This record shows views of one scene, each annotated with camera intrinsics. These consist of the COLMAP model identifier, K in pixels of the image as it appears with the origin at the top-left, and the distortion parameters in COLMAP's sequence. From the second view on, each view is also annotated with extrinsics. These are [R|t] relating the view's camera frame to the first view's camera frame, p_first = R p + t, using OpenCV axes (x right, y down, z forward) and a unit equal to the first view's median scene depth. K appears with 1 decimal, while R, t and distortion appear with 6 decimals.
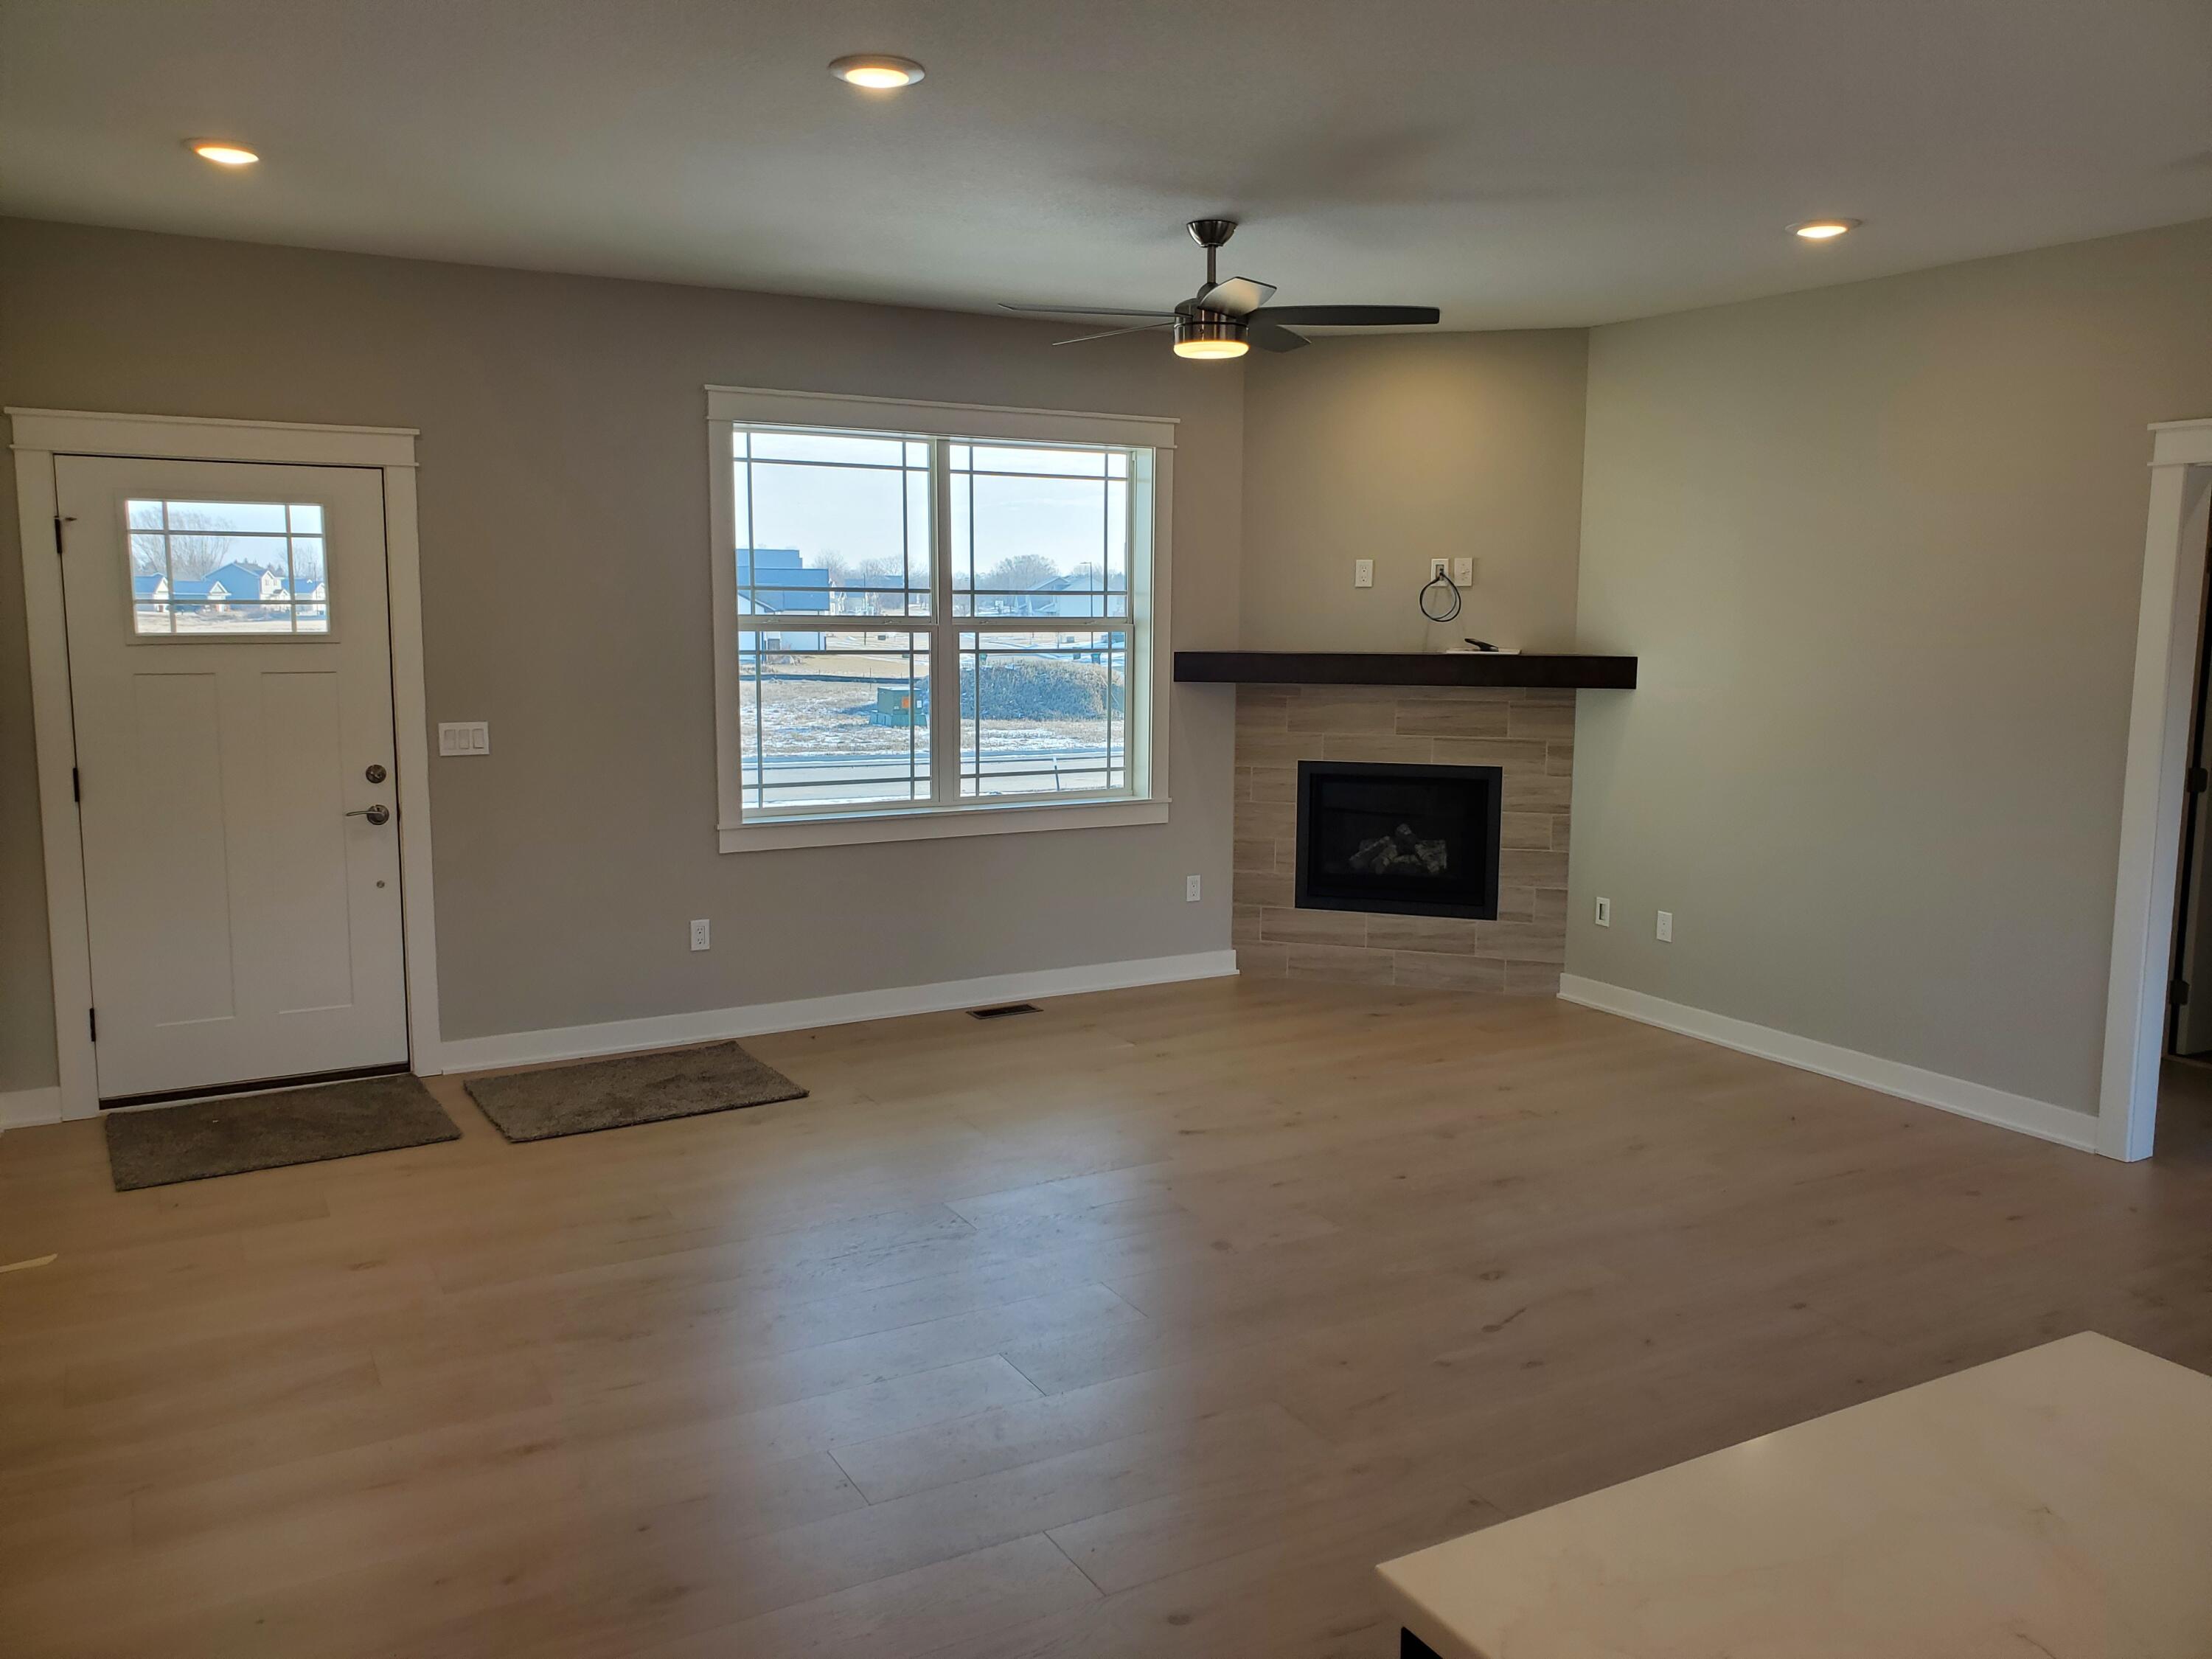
lens RADIAL K [[1691.4, 0, 1115.8], [0, 1691.4, 837.7], [0, 0, 1]] dist [0.059683, -0.042964]
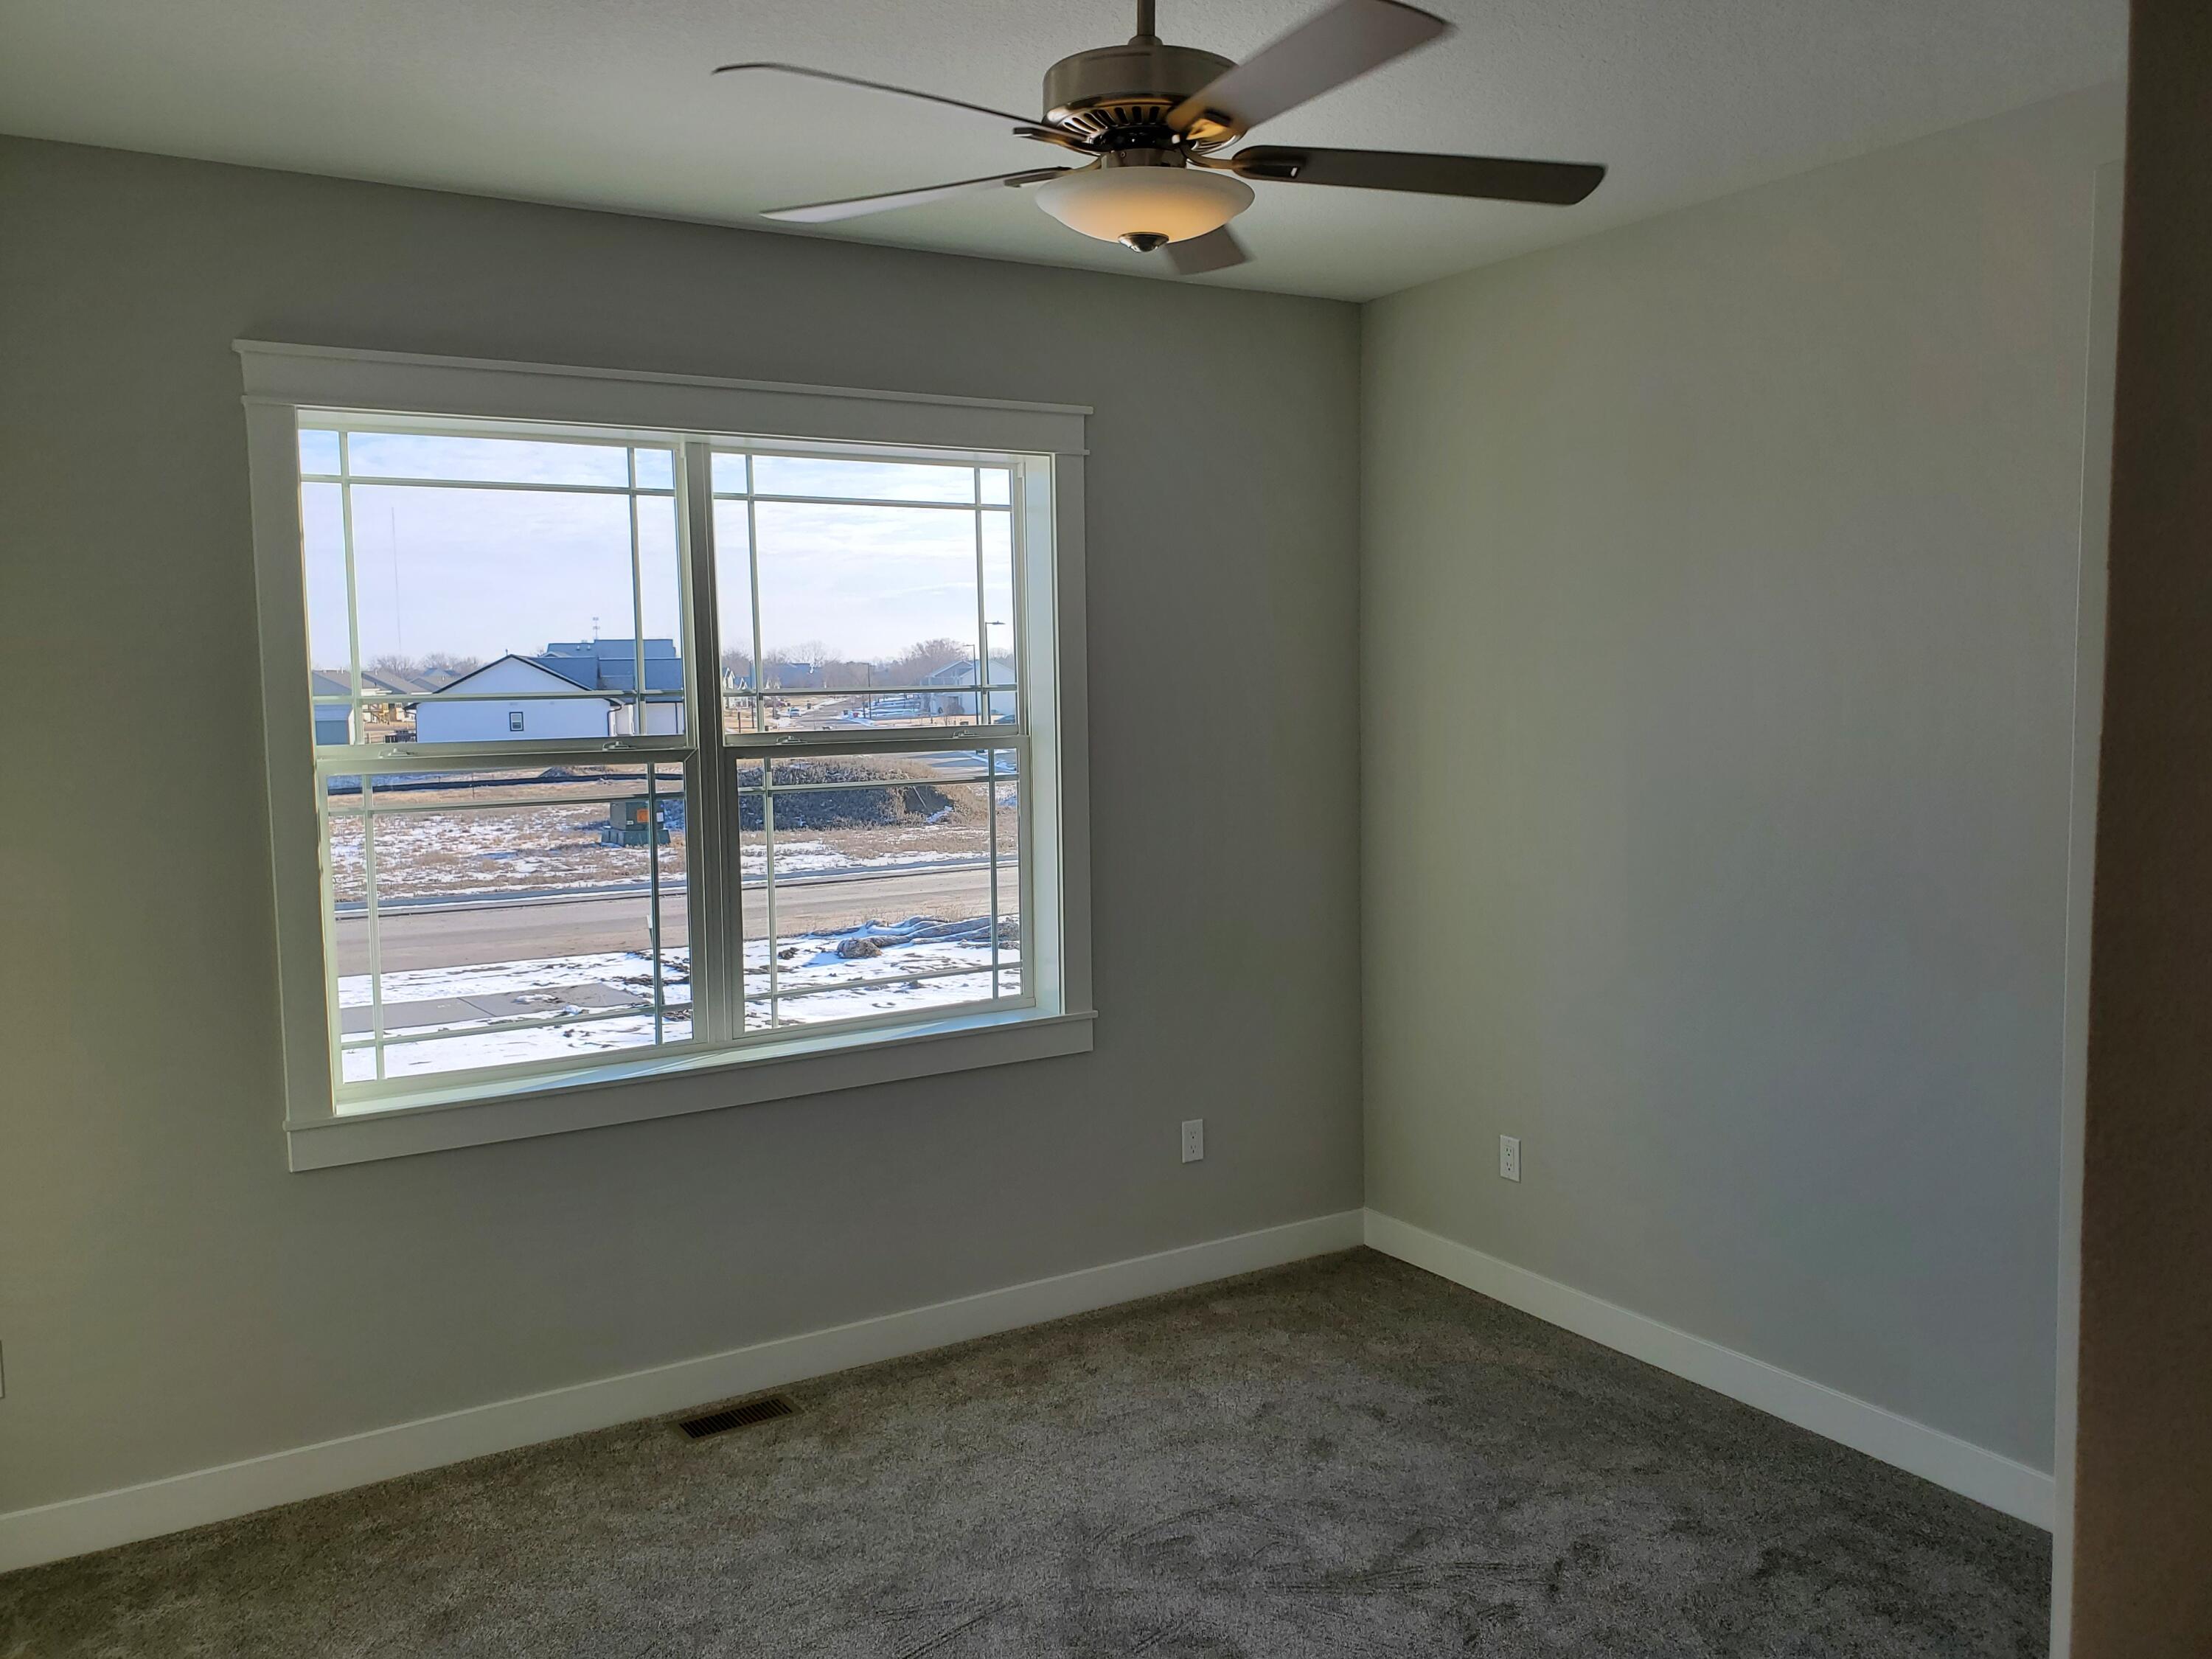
lens RADIAL K [[1691.4, 0, 1082.6], [0, 1691.4, 824.6], [0, 0, 1]] dist [0.059683, -0.042964]
pose [[0.999279, -0.029204, 0.024247, 0.015601], [0.030487, 0.998057, -0.054337, -0.062998], [-0.022613, 0.055037, 0.998228, 0.402857]]
